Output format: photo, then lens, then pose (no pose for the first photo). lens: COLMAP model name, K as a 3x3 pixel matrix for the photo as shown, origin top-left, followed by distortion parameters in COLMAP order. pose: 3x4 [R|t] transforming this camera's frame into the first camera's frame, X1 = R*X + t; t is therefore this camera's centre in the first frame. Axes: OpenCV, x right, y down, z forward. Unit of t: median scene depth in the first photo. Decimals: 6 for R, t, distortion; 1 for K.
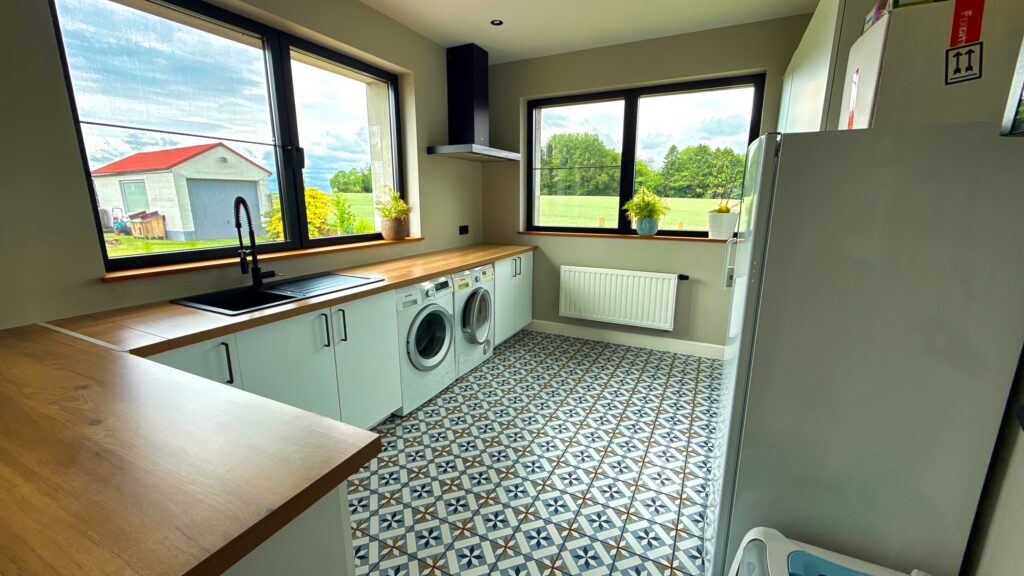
lens RADIAL K [[406.5, 0, 514.9], [0, 406.5, 285.5], [0, 0, 1]] dist [-0.002254, -0.000619]
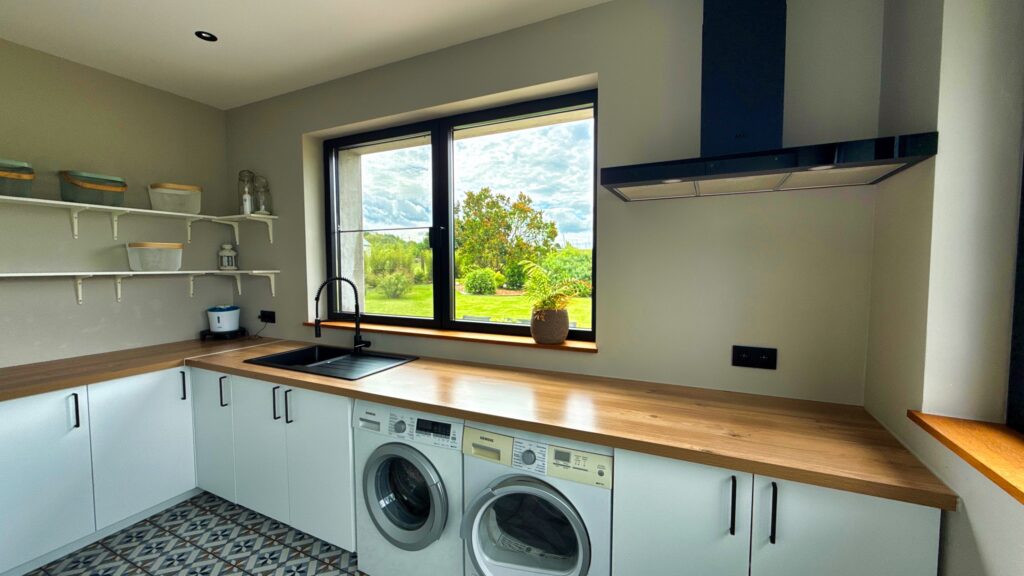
lens RADIAL K [[406.5, 0, 514.9], [0, 406.5, 285.5], [0, 0, 1]] dist [-0.002254, -0.000619]
pose [[0.018403, 0.052636, -0.998444, 0.454964], [-0.211180, 0.976289, 0.047576, -0.286138], [0.977274, 0.209976, 0.029082, 1.178708]]
